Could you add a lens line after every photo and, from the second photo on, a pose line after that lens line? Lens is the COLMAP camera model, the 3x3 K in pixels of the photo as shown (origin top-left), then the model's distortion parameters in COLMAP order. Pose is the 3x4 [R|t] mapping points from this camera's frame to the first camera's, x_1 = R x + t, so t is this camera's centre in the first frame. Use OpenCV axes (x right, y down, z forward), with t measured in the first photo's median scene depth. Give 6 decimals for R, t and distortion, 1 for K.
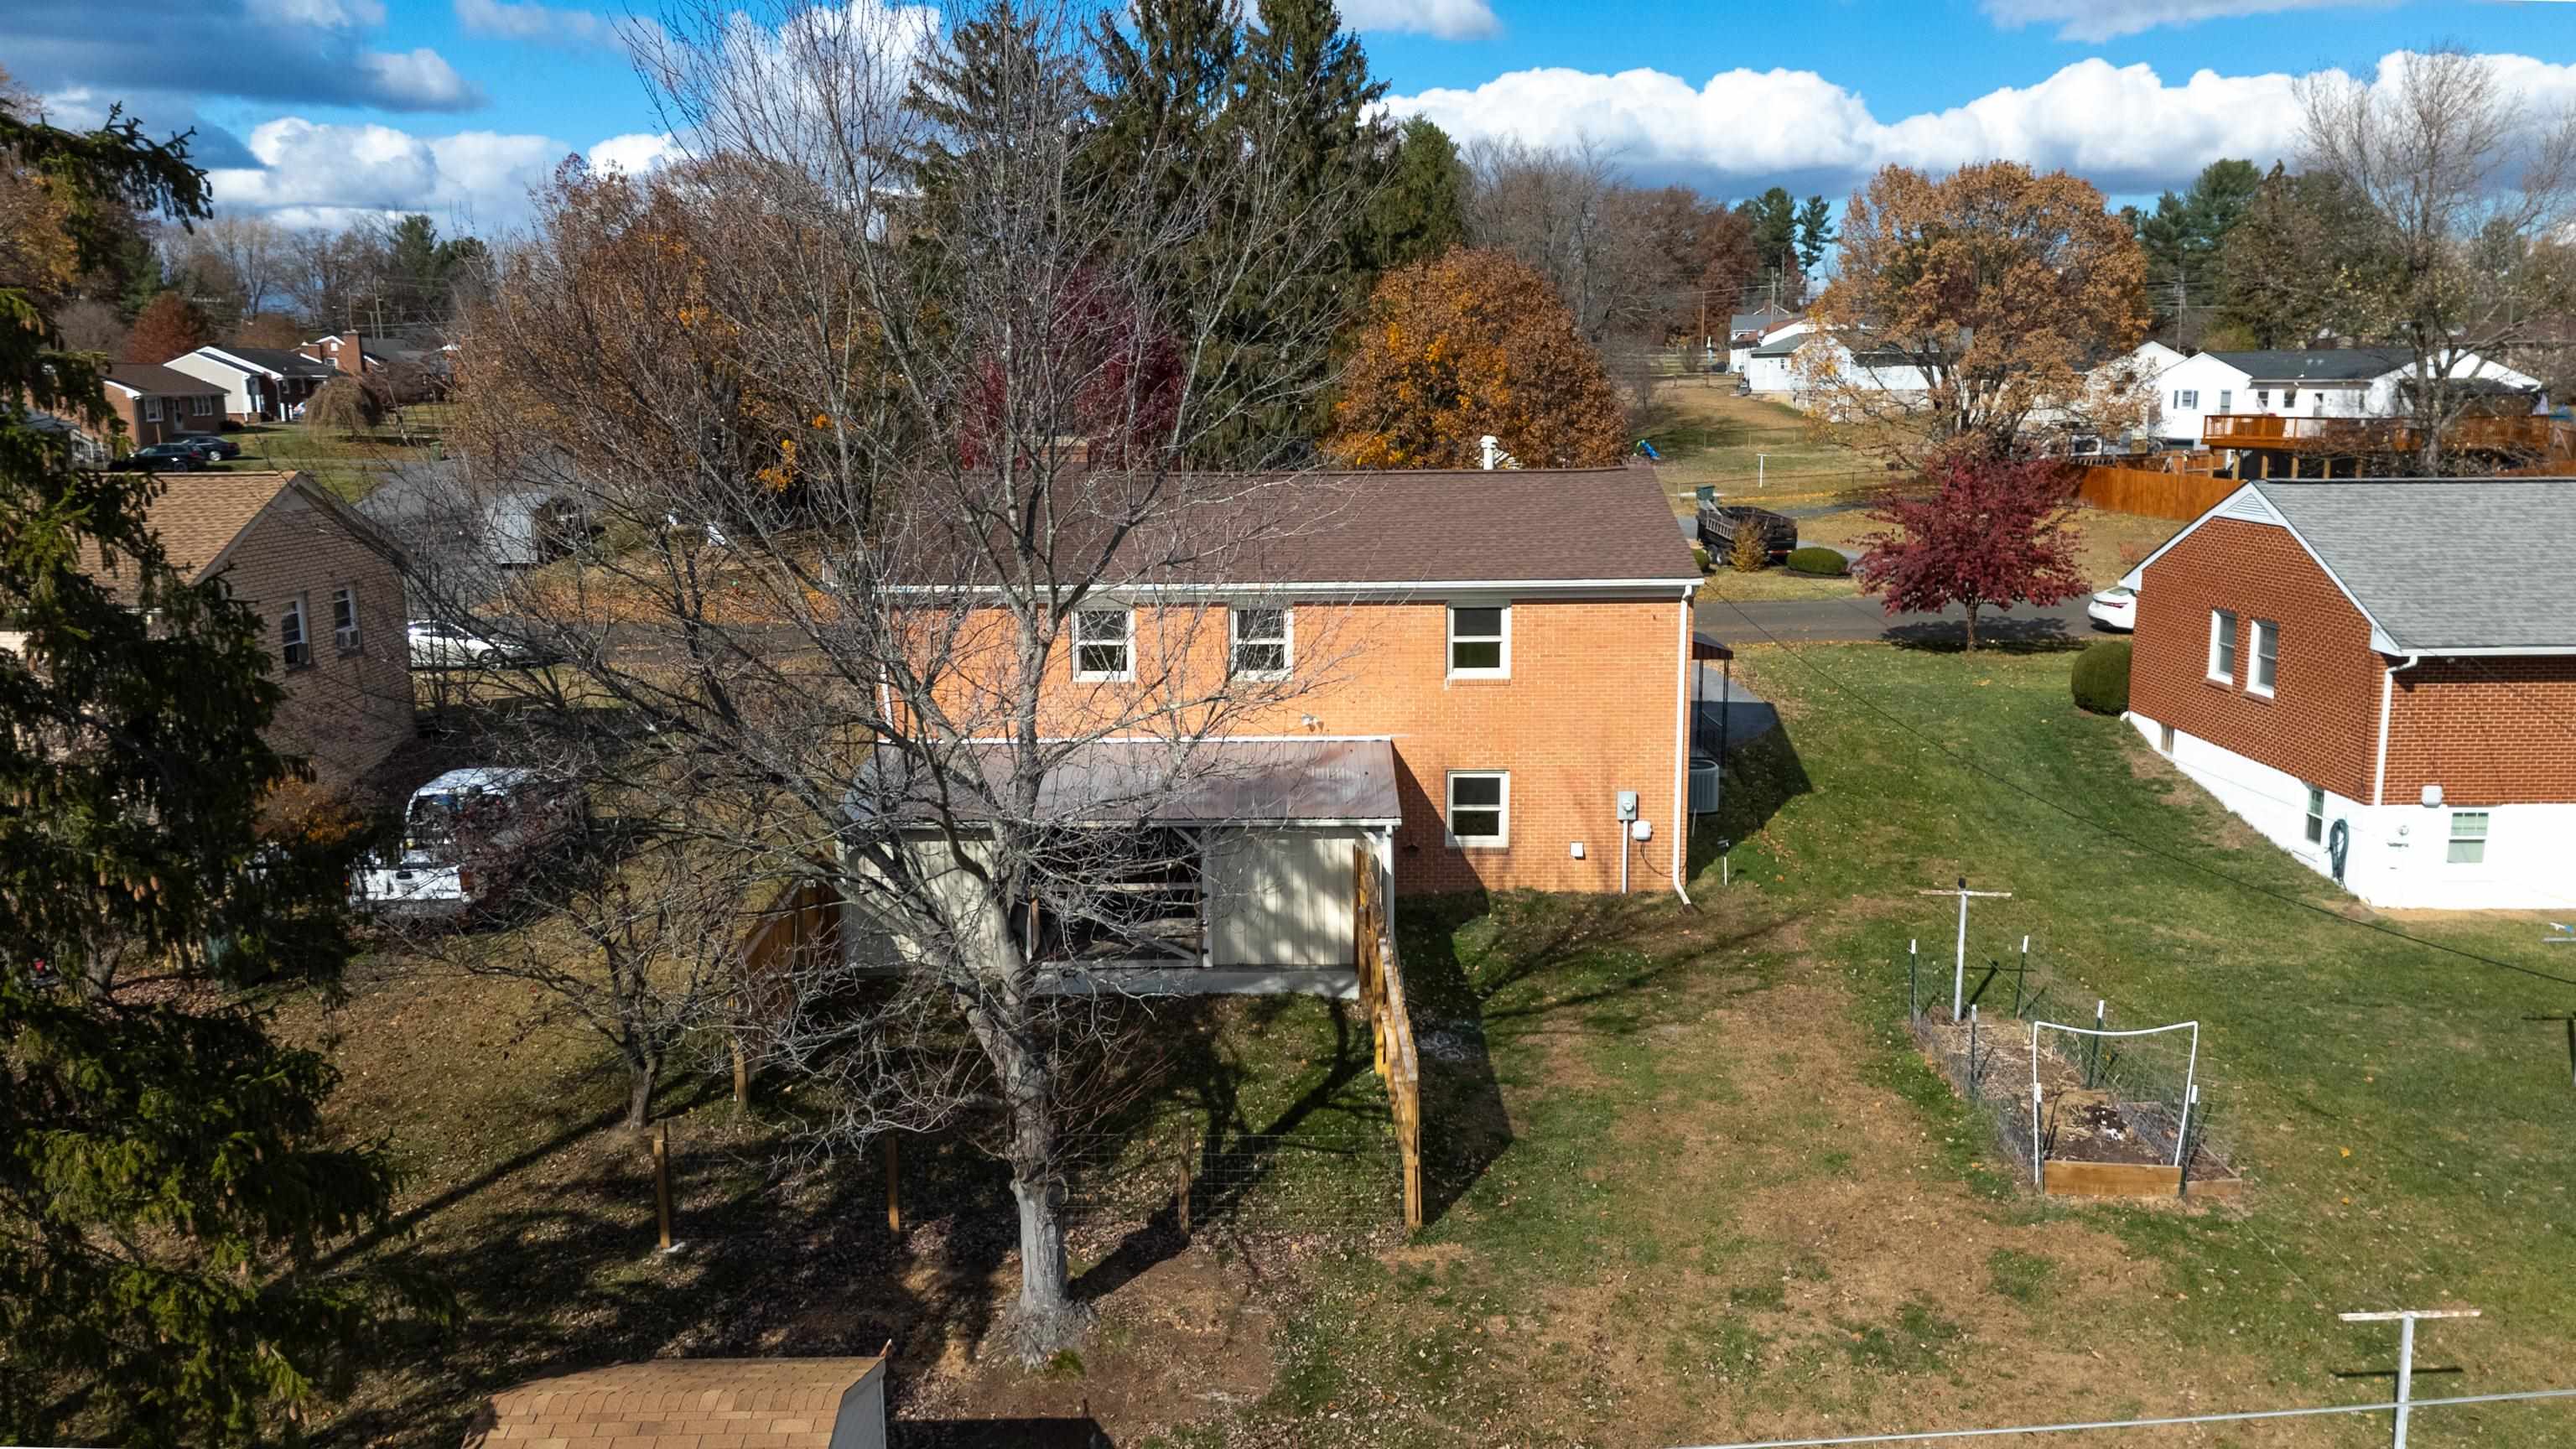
lens RADIAL K [[1903.0, 0, 1288.0], [0, 1903.0, 724.5], [0, 0, 1]] dist [0.089771, -0.095999]
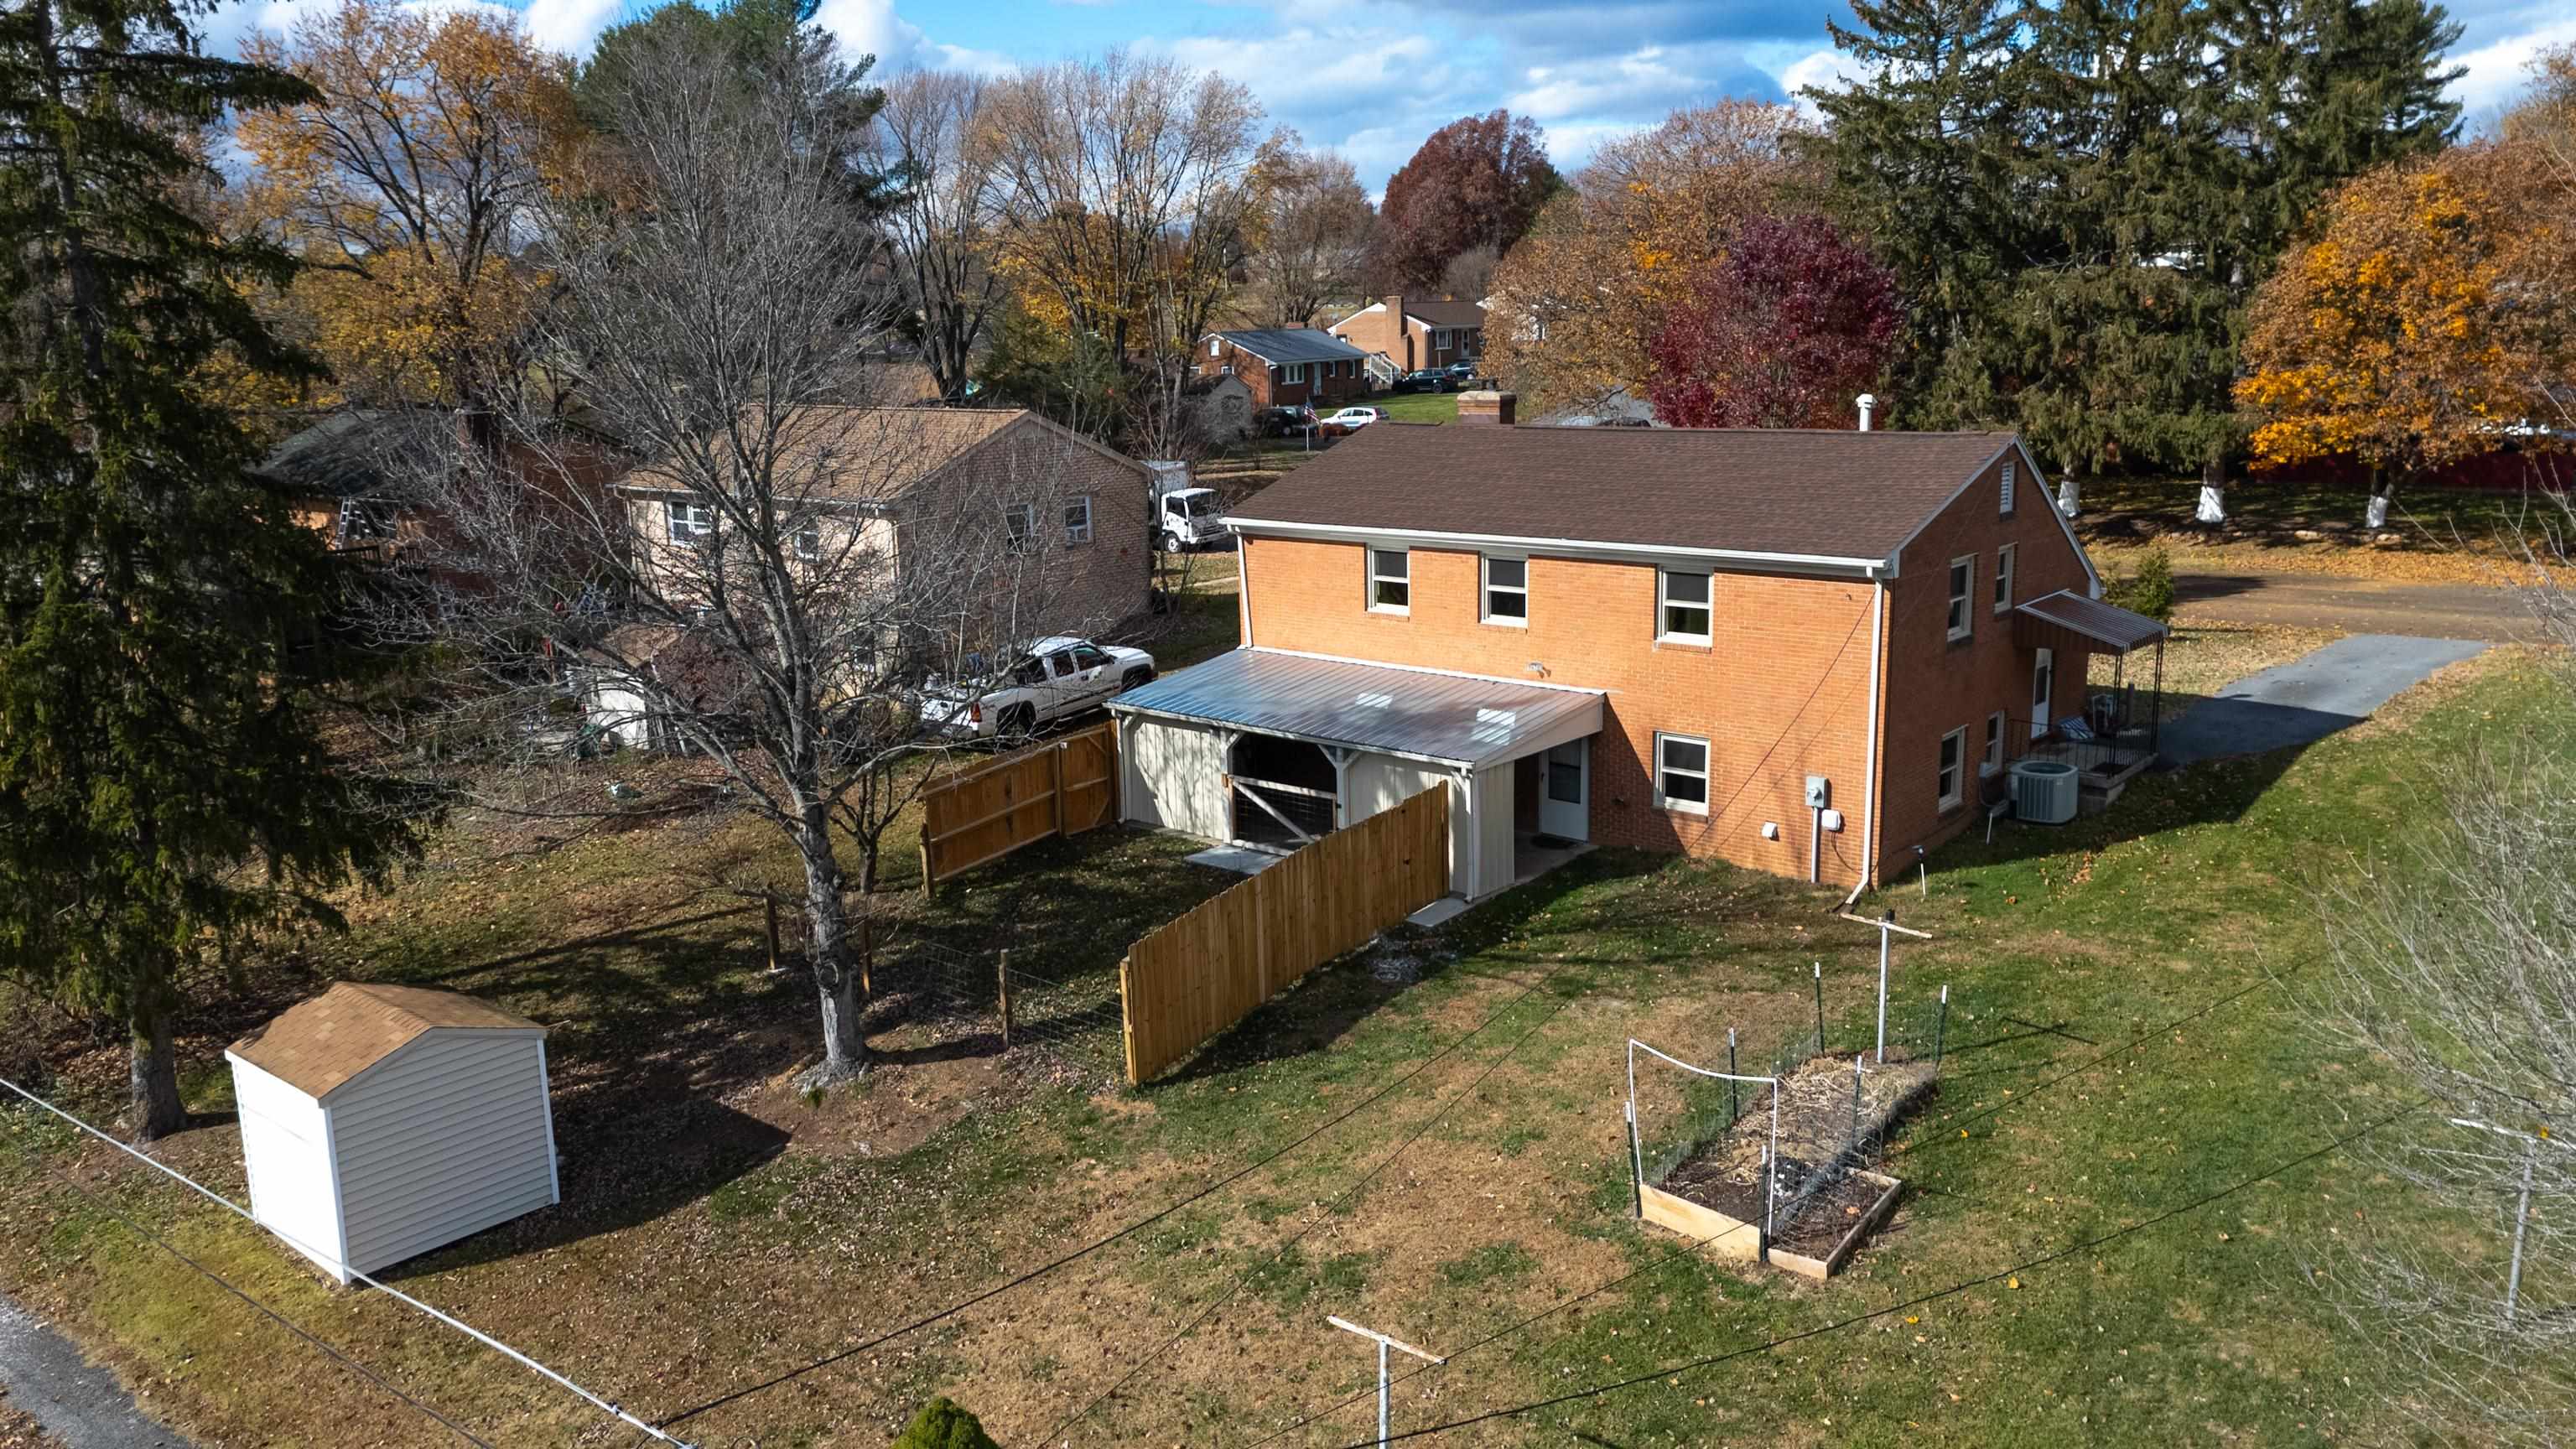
lens RADIAL K [[1875.9, 0, 1329.9], [0, 1875.9, 713.2], [0, 0, 1]] dist [0.116742, -0.142158]
pose [[0.761507, 0.122352, -0.636504, 0.594586], [-0.096841, 0.992476, 0.074919, -0.044229], [0.640881, 0.004589, 0.767626, 0.120819]]
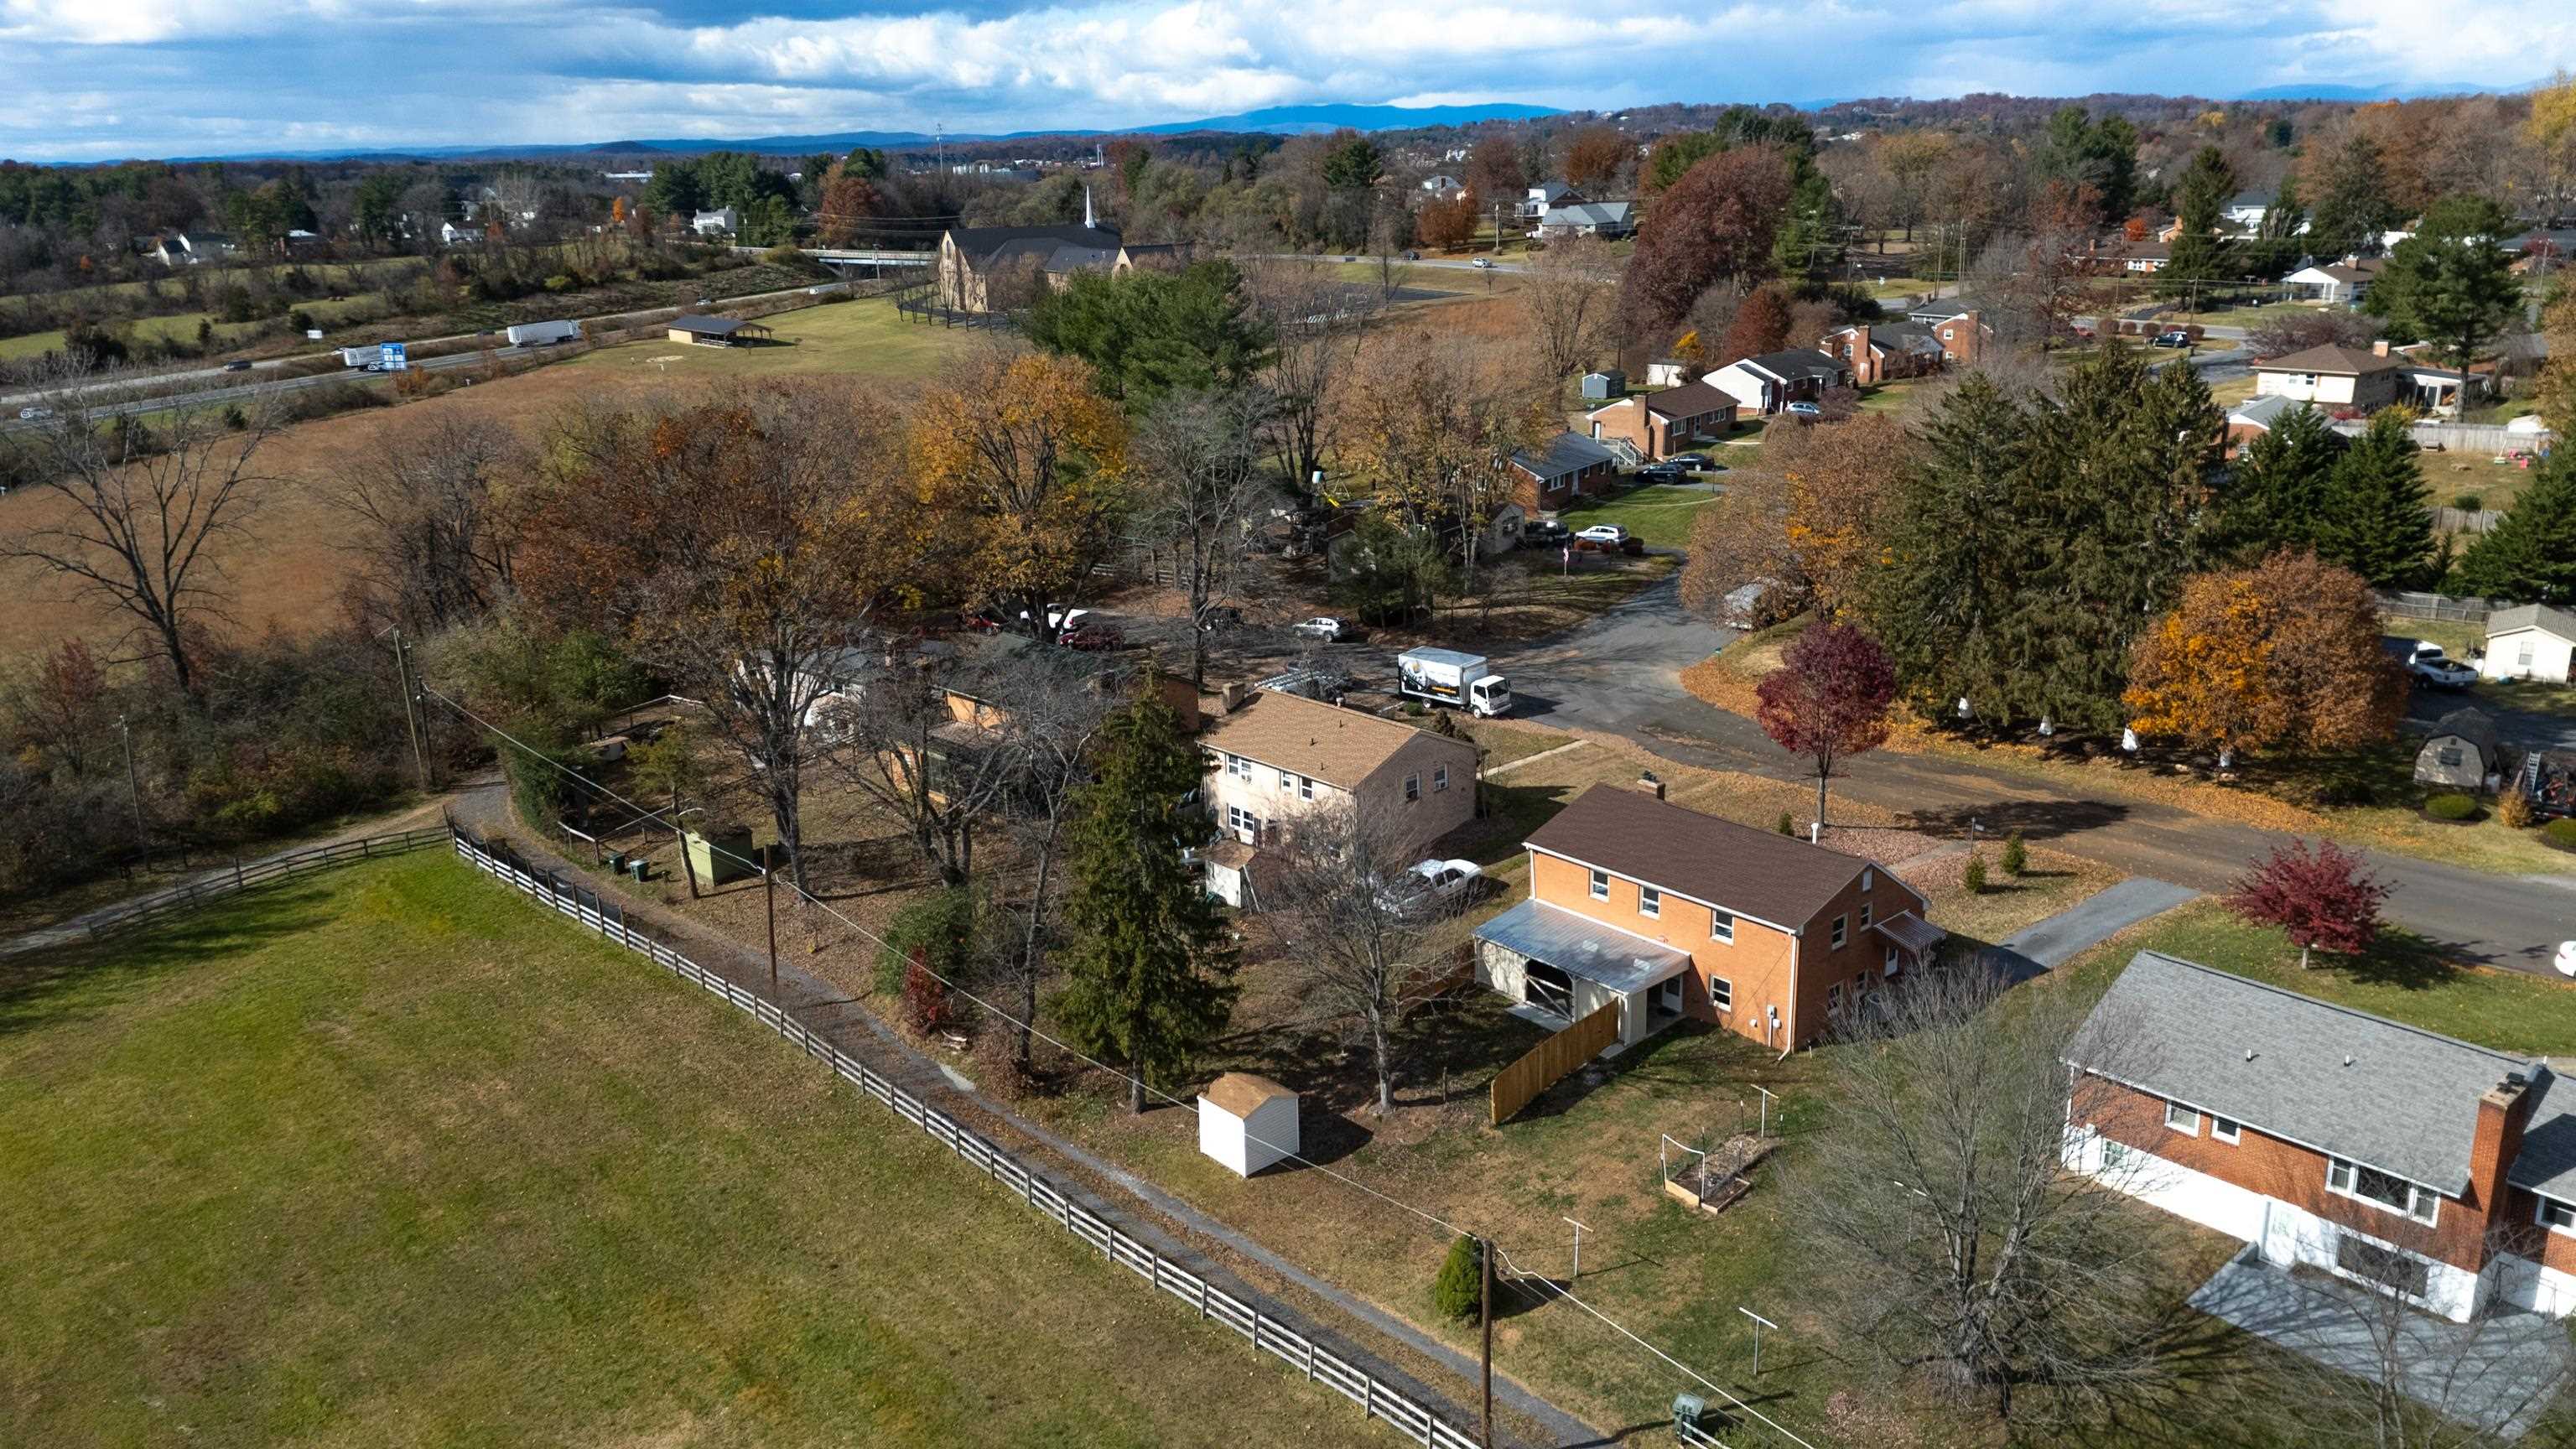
lens RADIAL K [[1903.0, 0, 1288.0], [0, 1903.0, 724.5], [0, 0, 1]] dist [0.089771, -0.095999]
pose [[0.653477, 0.201512, -0.729631, 1.442579], [-0.100618, 0.978484, 0.180124, -0.668976], [0.750229, -0.044293, 0.659692, -0.979250]]
